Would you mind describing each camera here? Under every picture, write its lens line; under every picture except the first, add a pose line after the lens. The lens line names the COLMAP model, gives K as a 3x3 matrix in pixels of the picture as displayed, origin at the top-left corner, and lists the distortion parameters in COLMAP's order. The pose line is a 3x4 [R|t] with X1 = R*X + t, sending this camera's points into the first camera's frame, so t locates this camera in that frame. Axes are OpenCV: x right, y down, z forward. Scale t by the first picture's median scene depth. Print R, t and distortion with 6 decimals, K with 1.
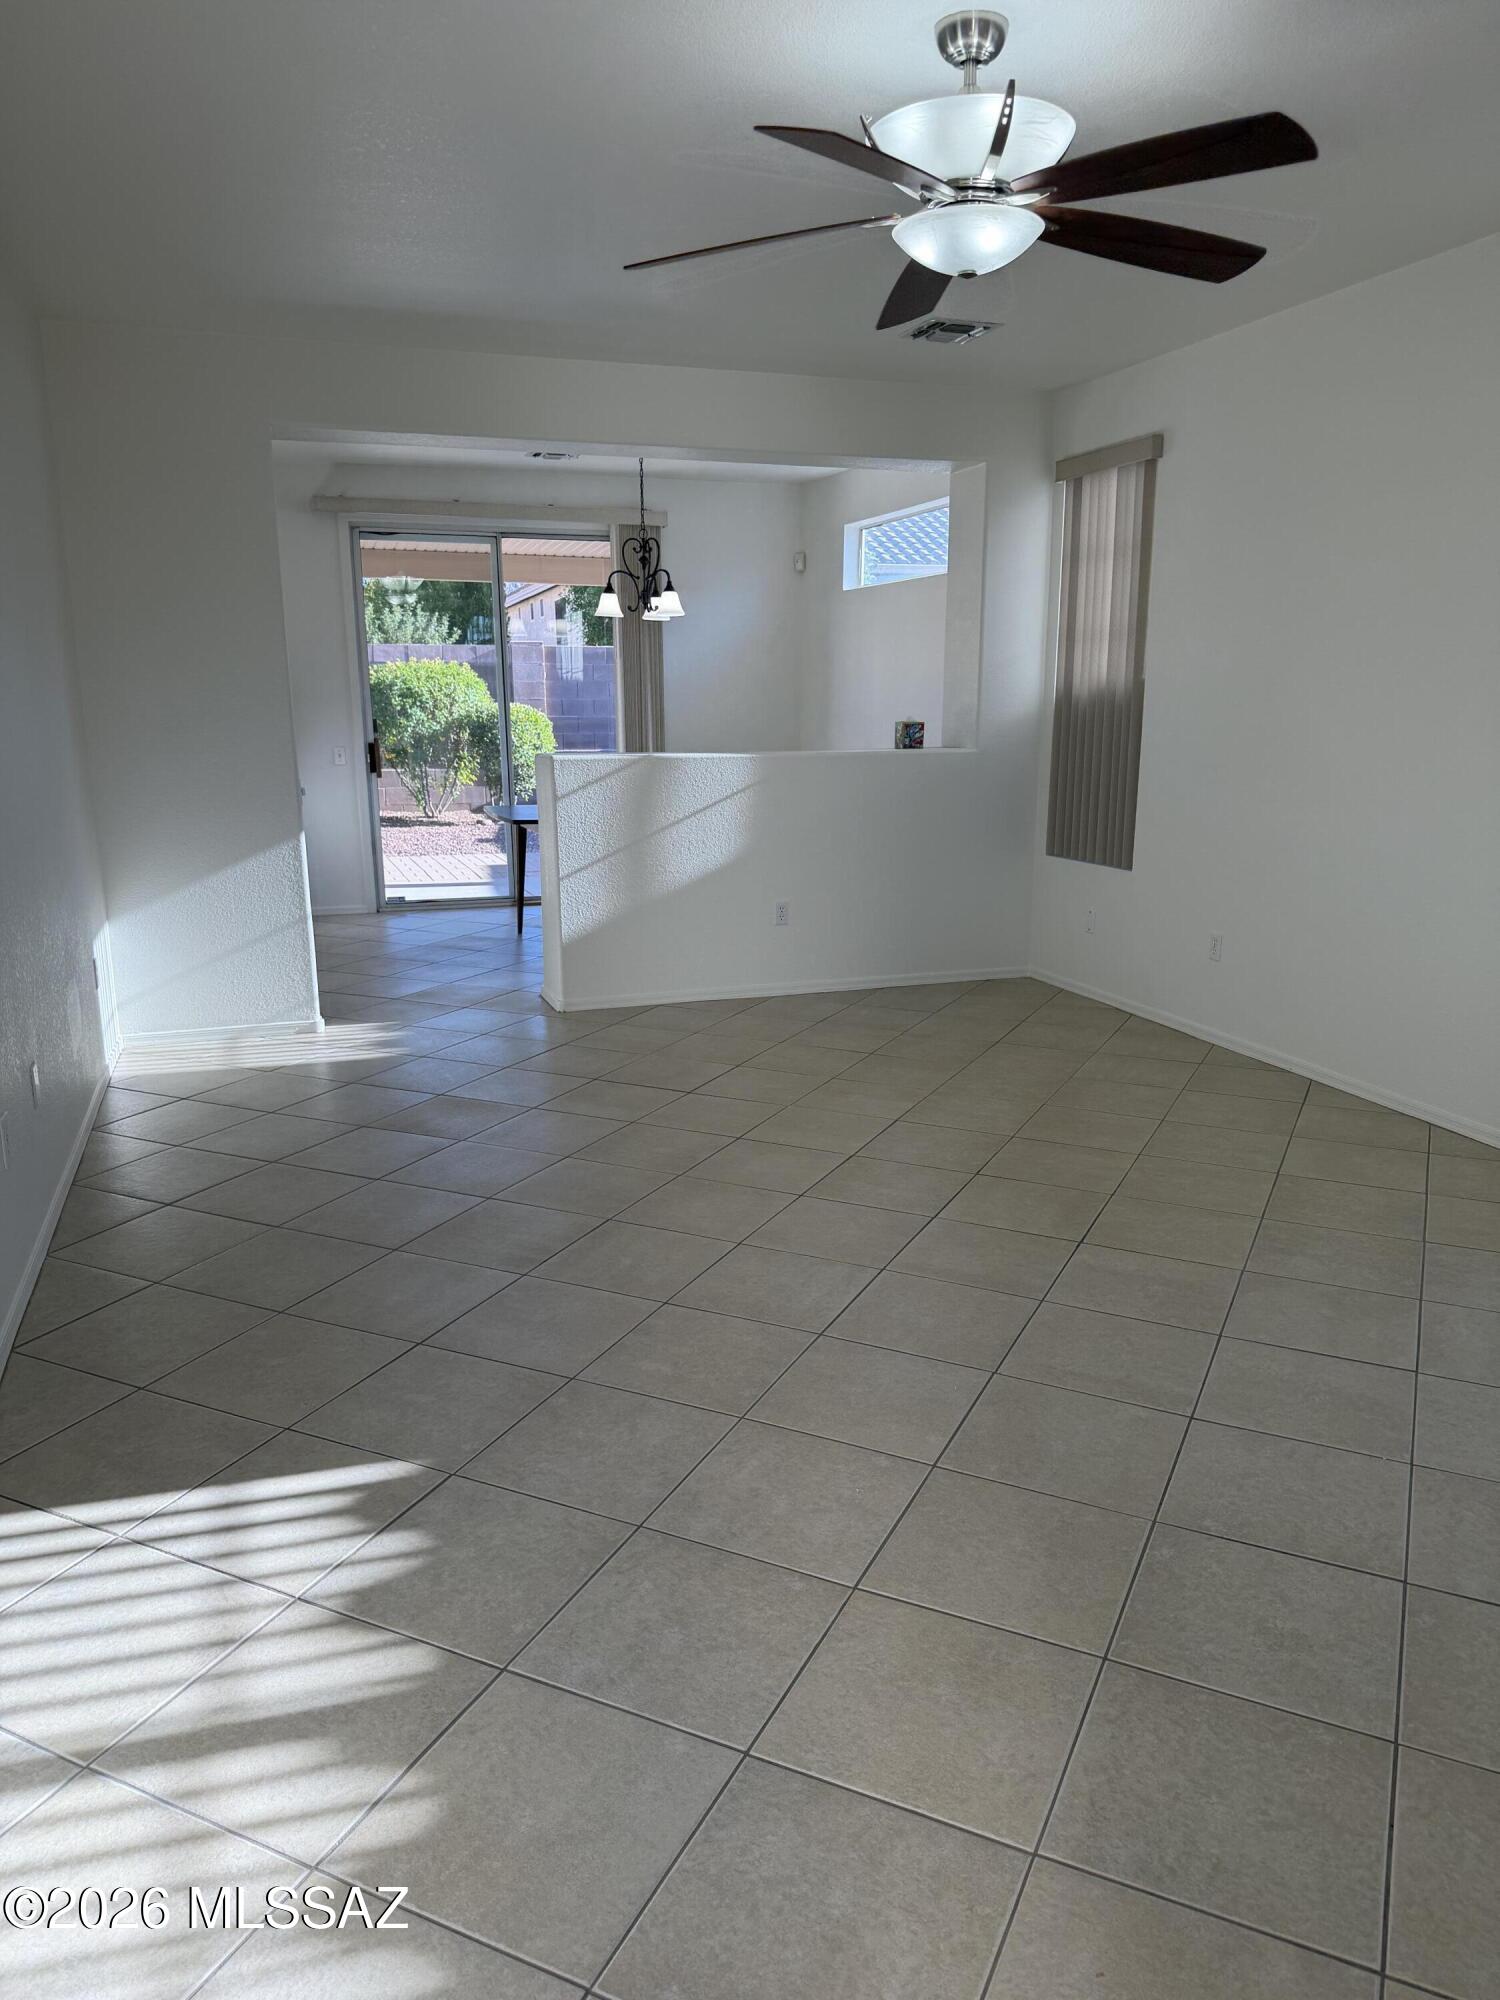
lens RADIAL K [[1412.4, 0, 755.0], [0, 1412.4, 1024.4], [0, 0, 1]] dist [0.046351, -0.067610]
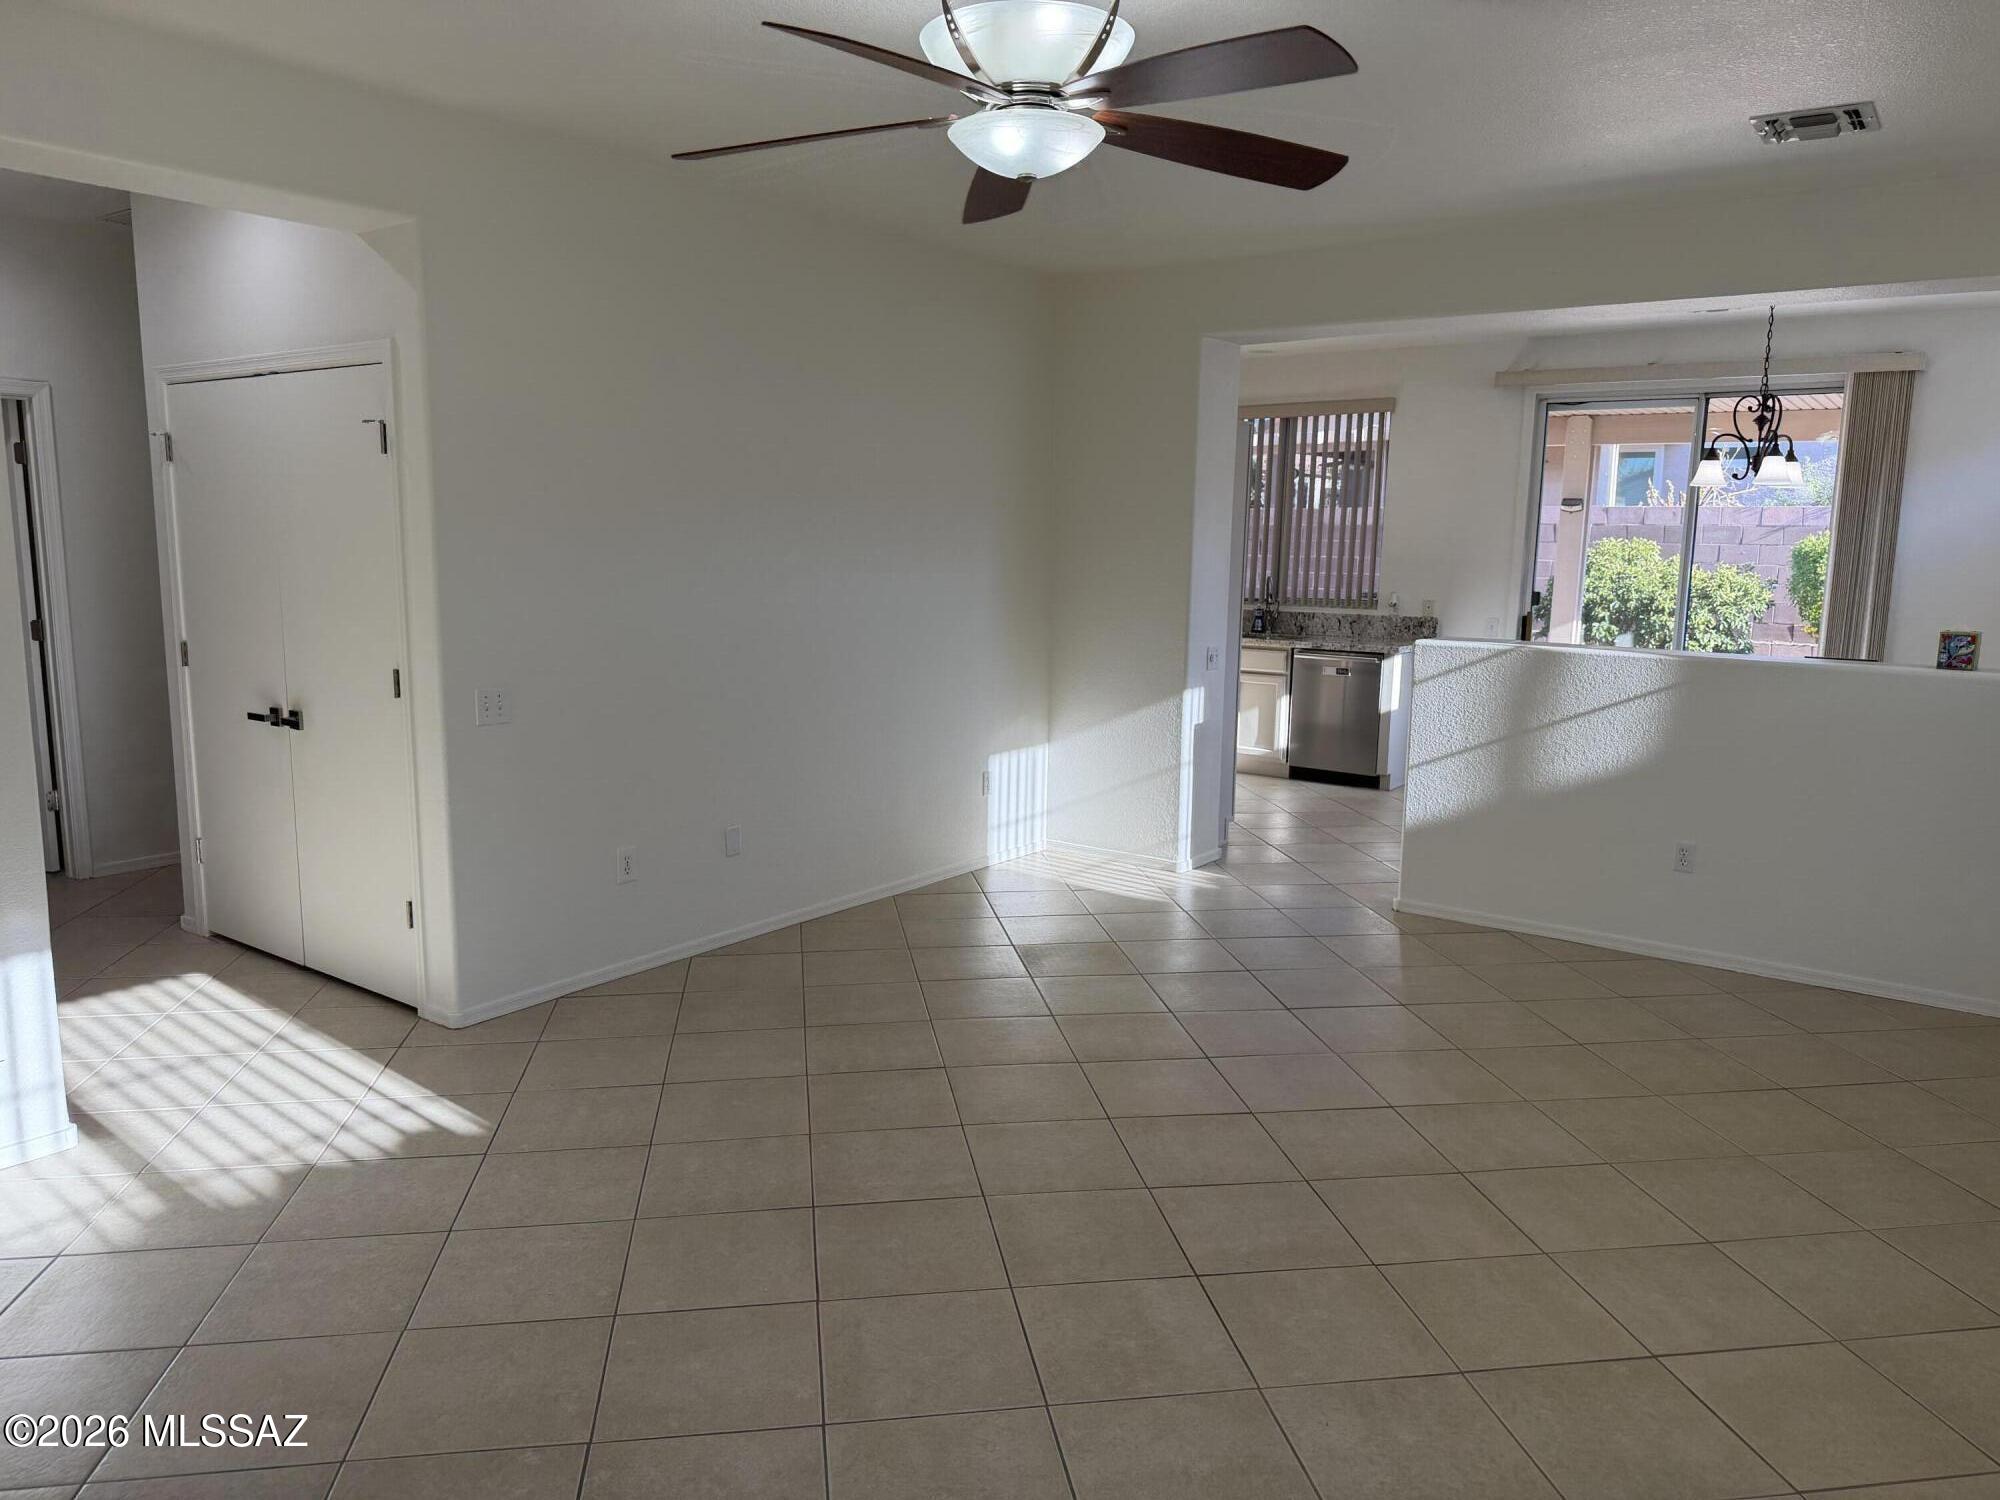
lens RADIAL K [[1435.6, 0, 1000.0], [0, 1435.6, 750.0], [0, 0, 1]] dist [-0.009976, -0.002665]
pose [[0.558449, 0.139484, -0.817728, 0.808583], [-0.210613, 0.977302, 0.022869, -0.134875], [0.802357, 0.159453, 0.575150, 0.407297]]
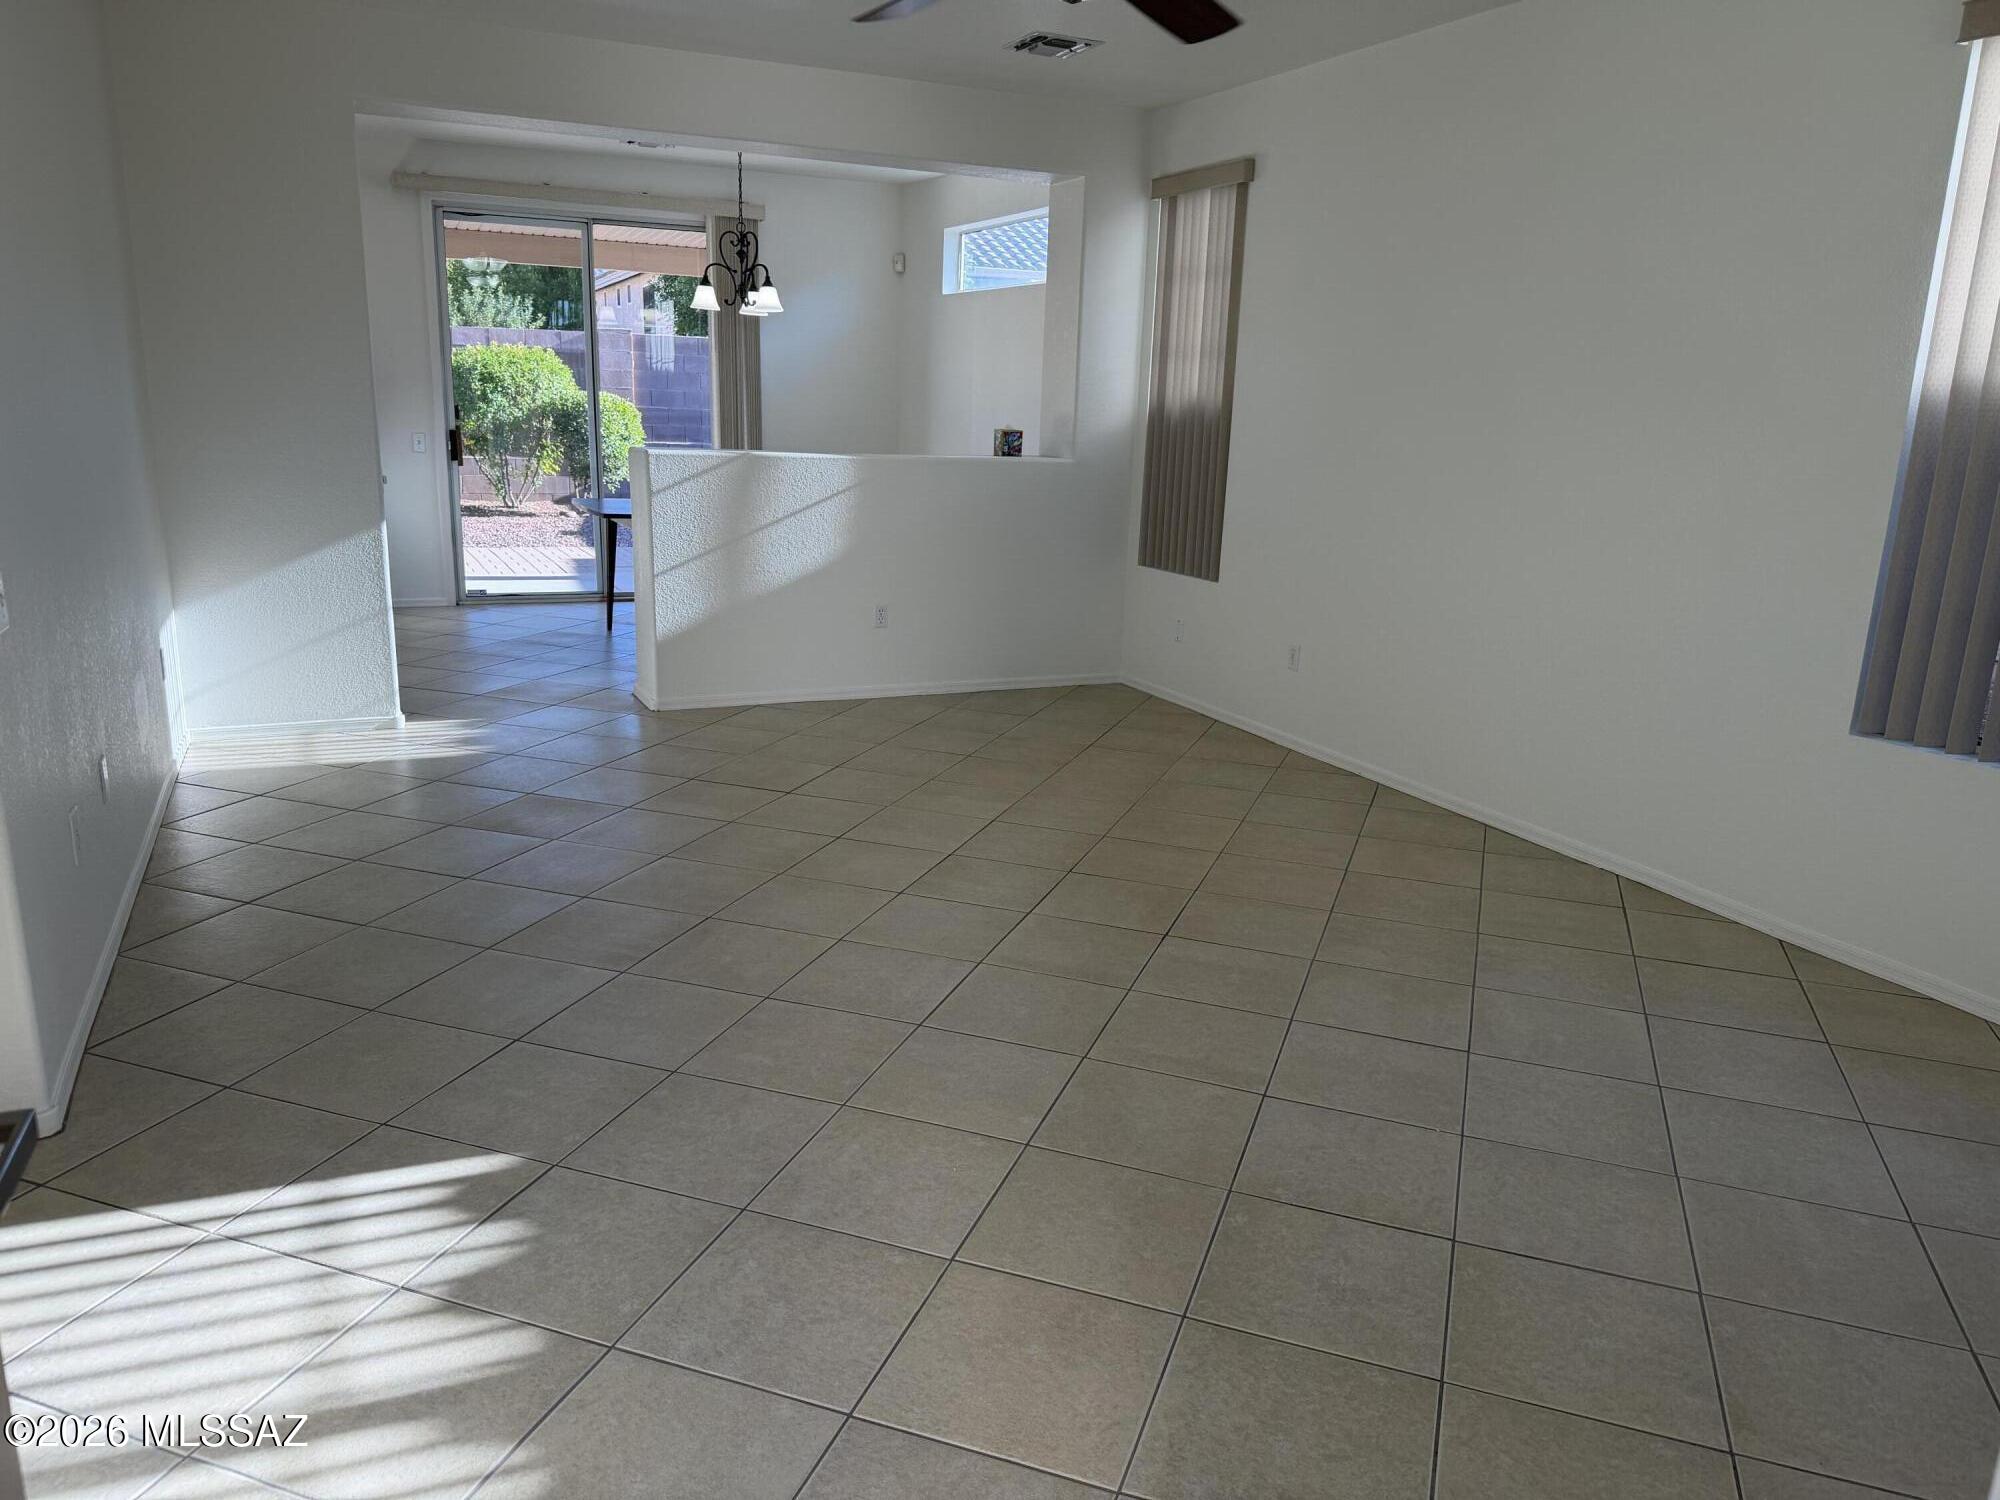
lens RADIAL K [[1415.5, 0, 1000.0], [0, 1415.5, 750.0], [0, 0, 1]] dist [0.091915, -0.133868]
pose [[0.994135, 0.009527, 0.107729, -0.008216], [-0.011251, 0.999818, 0.015409, 0.001057], [-0.107563, -0.016531, 0.994061, -0.034355]]
